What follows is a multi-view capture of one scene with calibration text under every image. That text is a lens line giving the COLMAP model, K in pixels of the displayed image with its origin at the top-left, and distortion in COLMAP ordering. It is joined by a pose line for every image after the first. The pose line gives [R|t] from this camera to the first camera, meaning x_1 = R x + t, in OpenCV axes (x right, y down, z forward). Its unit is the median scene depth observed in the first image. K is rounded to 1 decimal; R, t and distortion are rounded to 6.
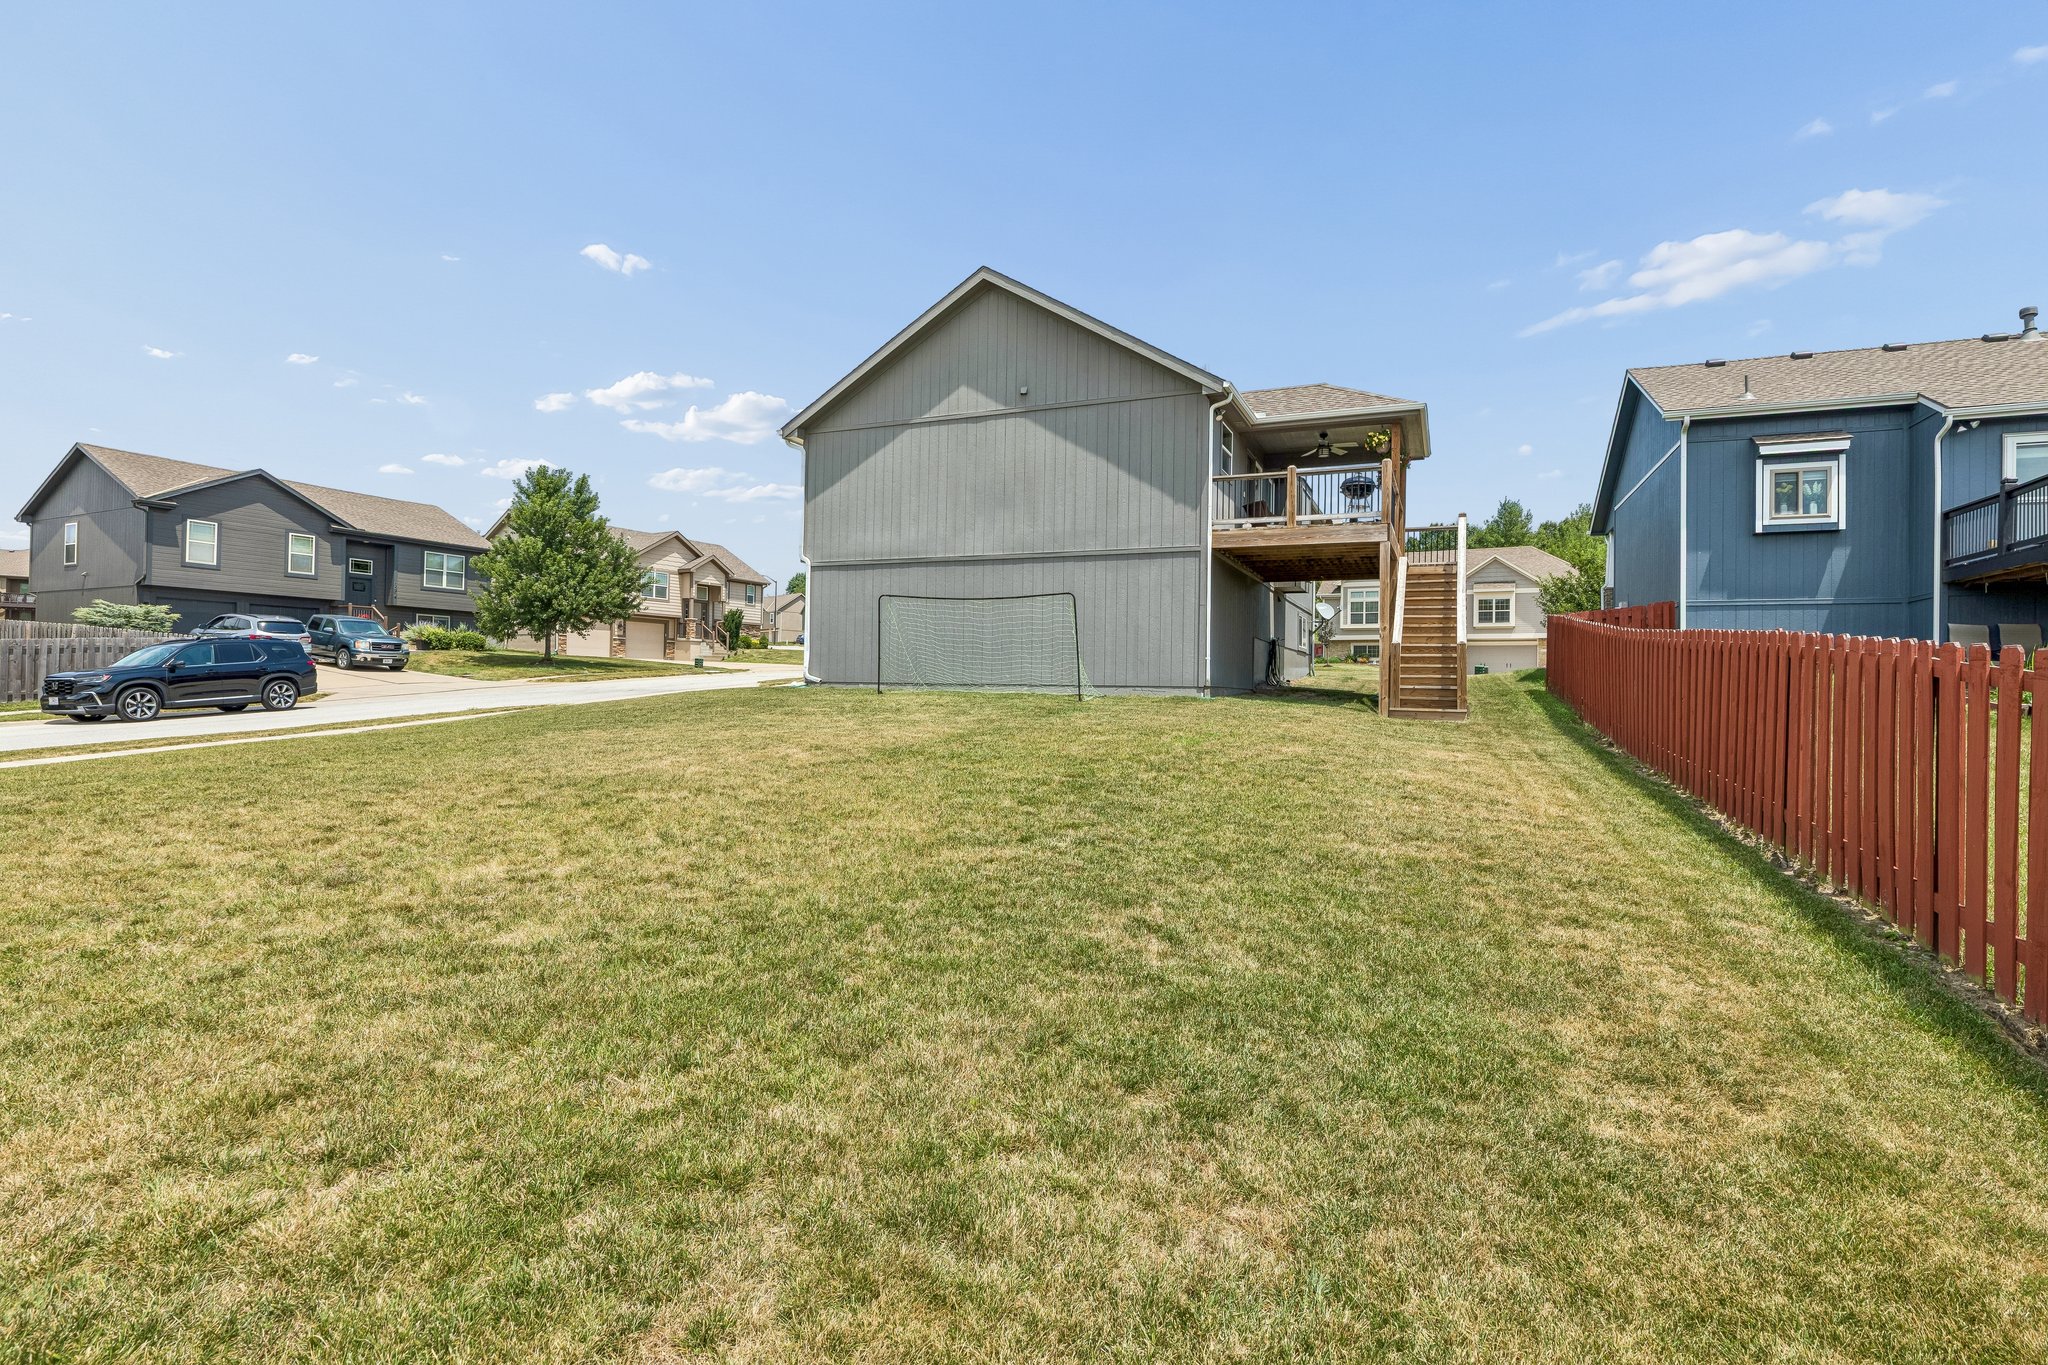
lens RADIAL K [[1007.8, 0, 1025.6], [0, 1007.8, 676.2], [0, 0, 1]] dist [-0.001891, -0.001167]
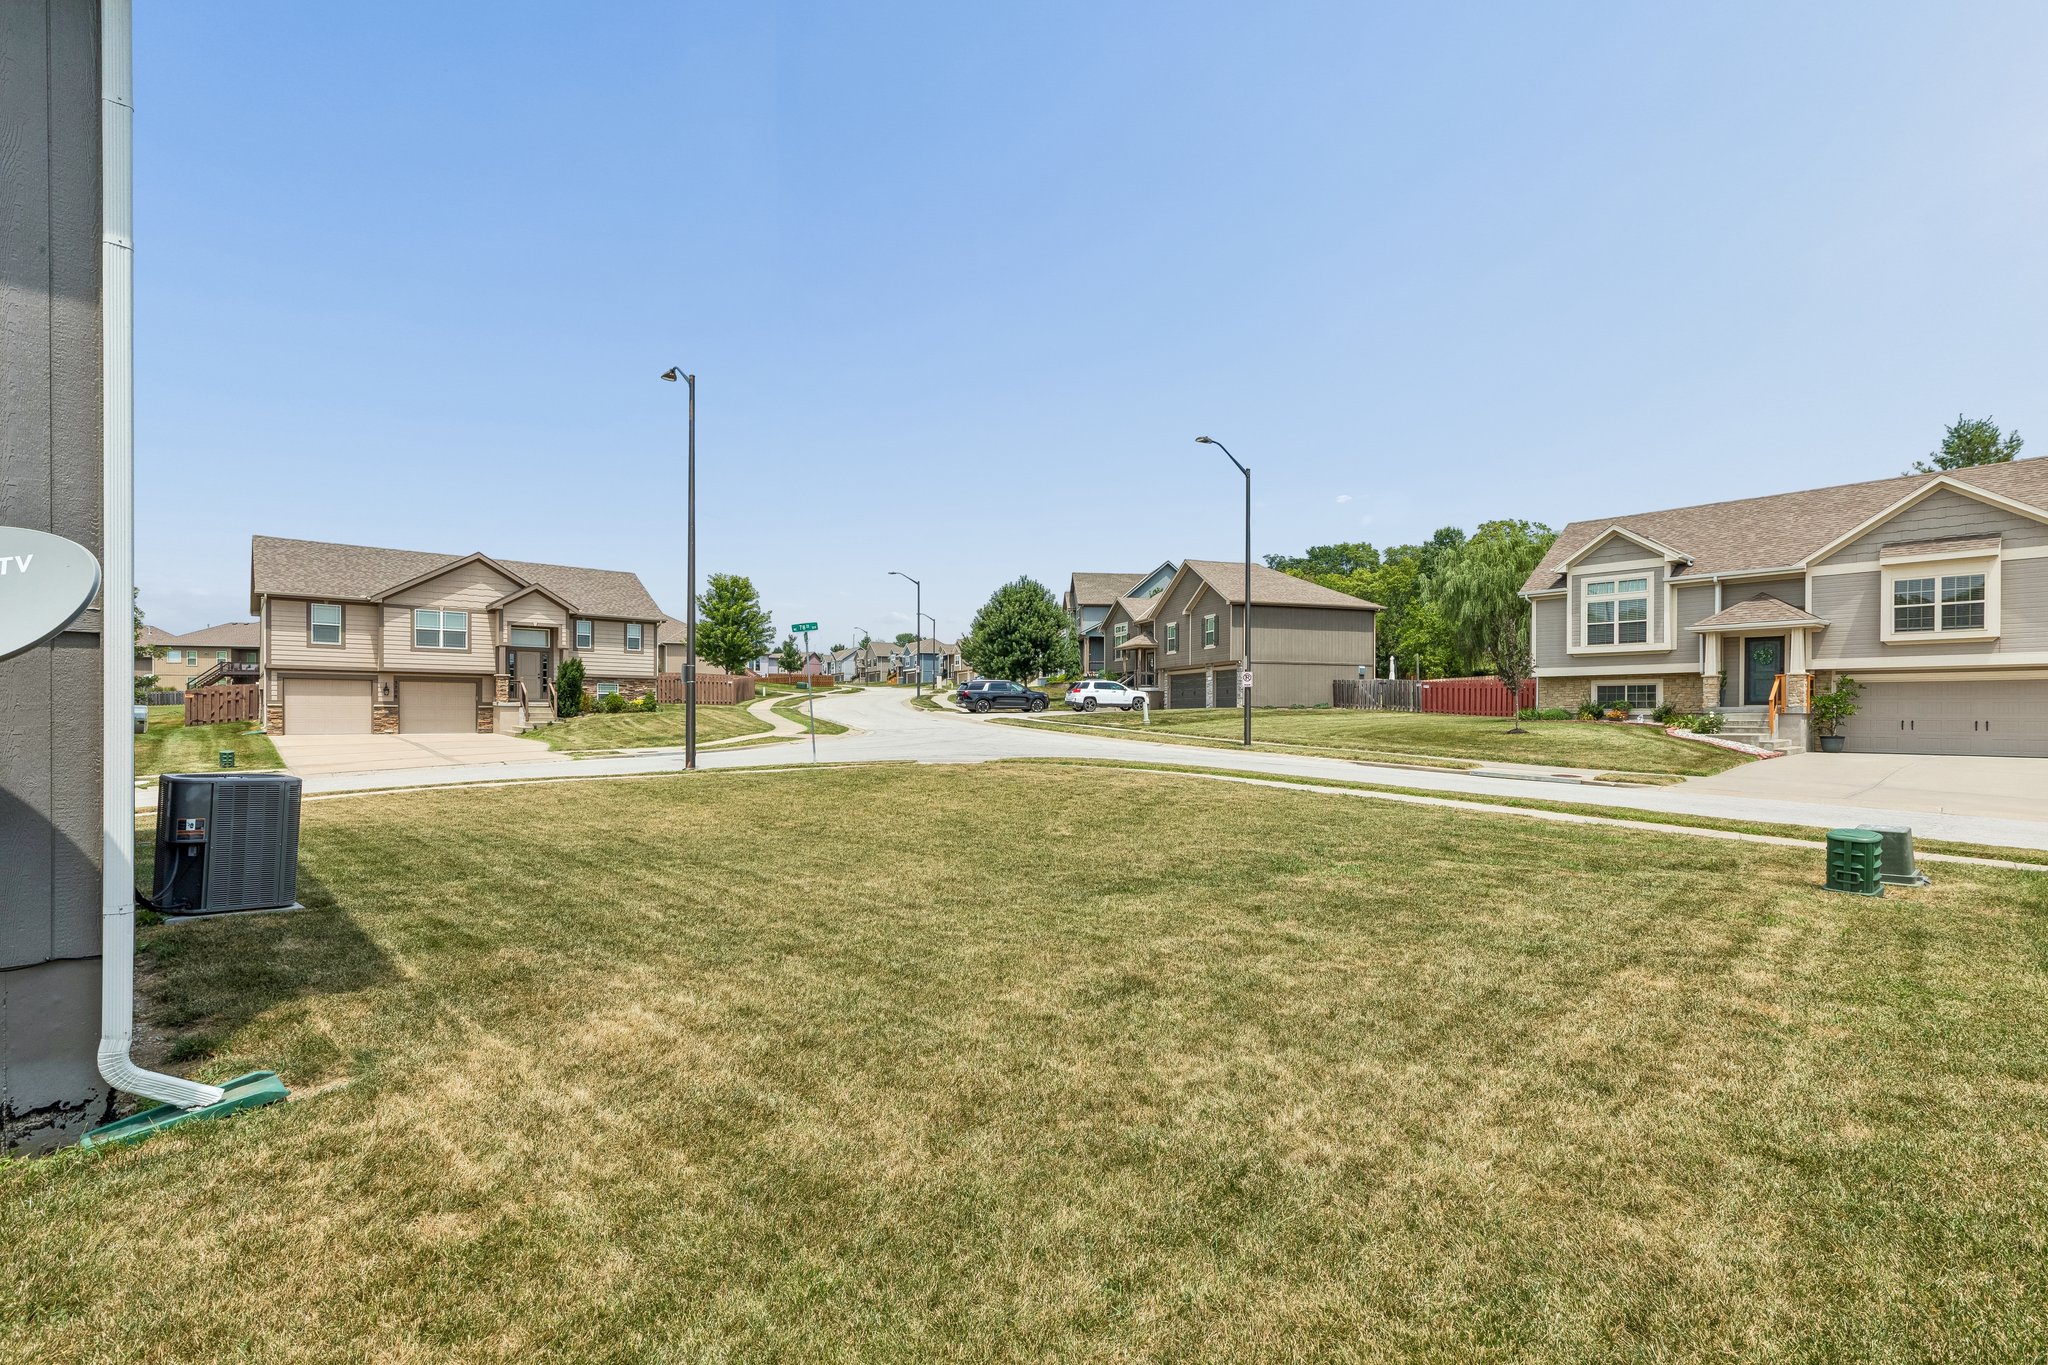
lens RADIAL K [[937.2, 0, 1025.3], [0, 937.2, 691.7], [0, 0, 1]] dist [0.003783, -0.000894]
pose [[0.942473, -0.022130, -0.333549, 0.219395], [0.017308, 0.999698, -0.017423, -0.025534], [0.333834, 0.010647, 0.942572, 0.468336]]
